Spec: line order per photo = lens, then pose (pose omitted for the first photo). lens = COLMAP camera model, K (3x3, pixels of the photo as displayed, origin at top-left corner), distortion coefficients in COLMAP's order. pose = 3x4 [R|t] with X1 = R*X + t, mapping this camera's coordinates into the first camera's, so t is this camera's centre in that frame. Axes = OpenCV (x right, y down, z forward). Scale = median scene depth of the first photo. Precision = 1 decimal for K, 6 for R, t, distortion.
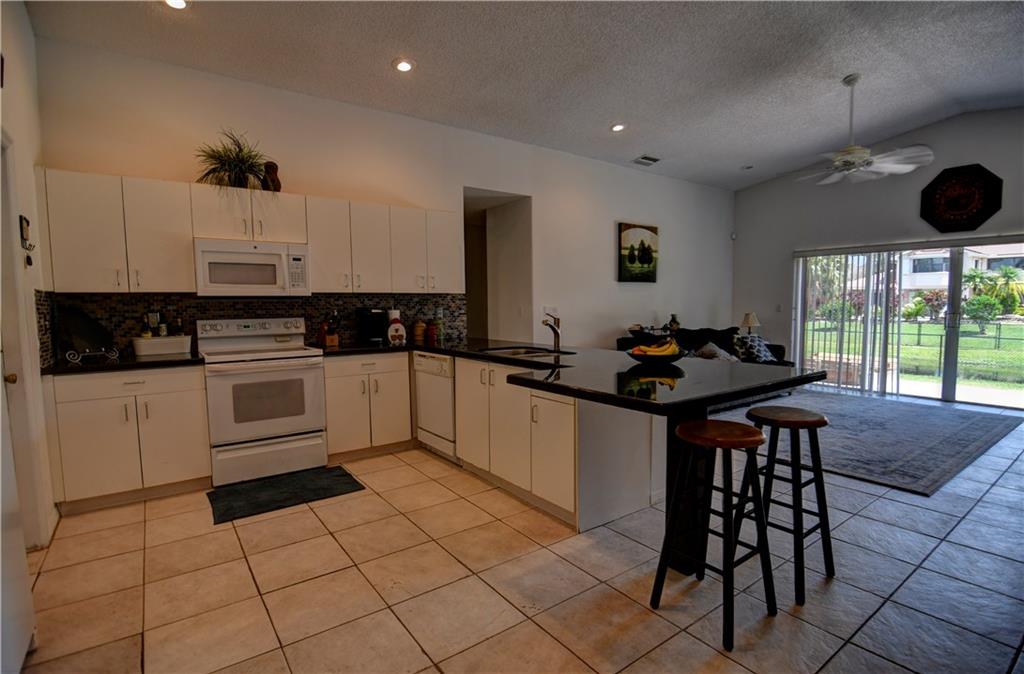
lens RADIAL K [[495.1, 0, 505.3], [0, 495.1, 343.8], [0, 0, 1]] dist [-0.026660, -0.000940]
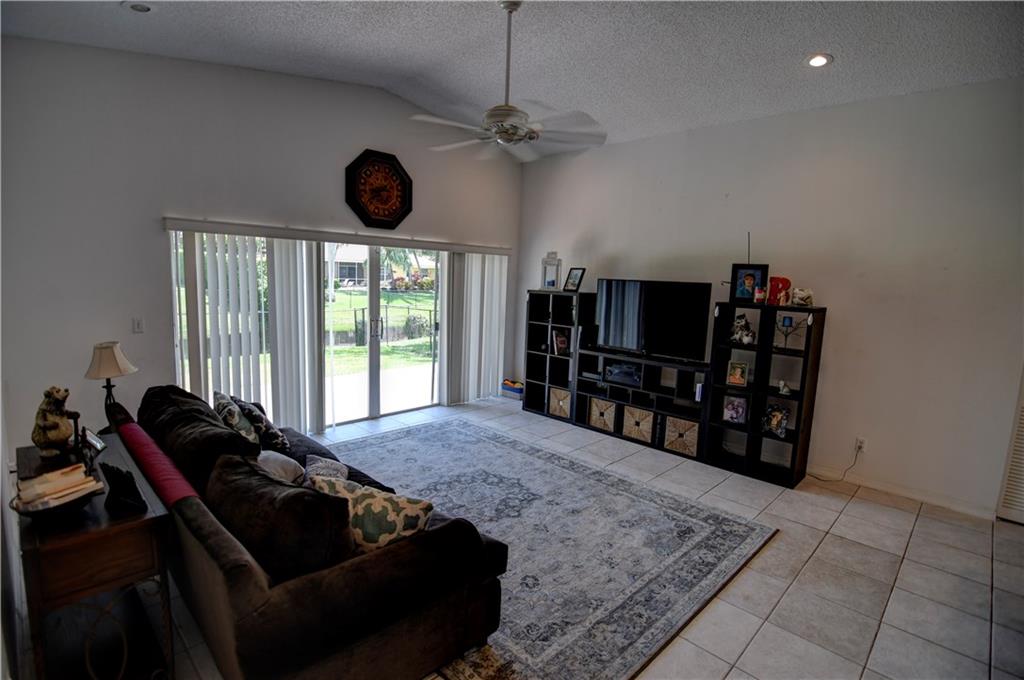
lens RADIAL K [[490.8, 0, 512.9], [0, 490.8, 344.7], [0, 0, 1]] dist [-0.036035, -0.000413]
pose [[-0.174717, -0.128209, 0.976236, 0.008152], [0.050453, 0.989018, 0.138917, -0.133296], [-0.983325, 0.073526, -0.166330, 0.913163]]
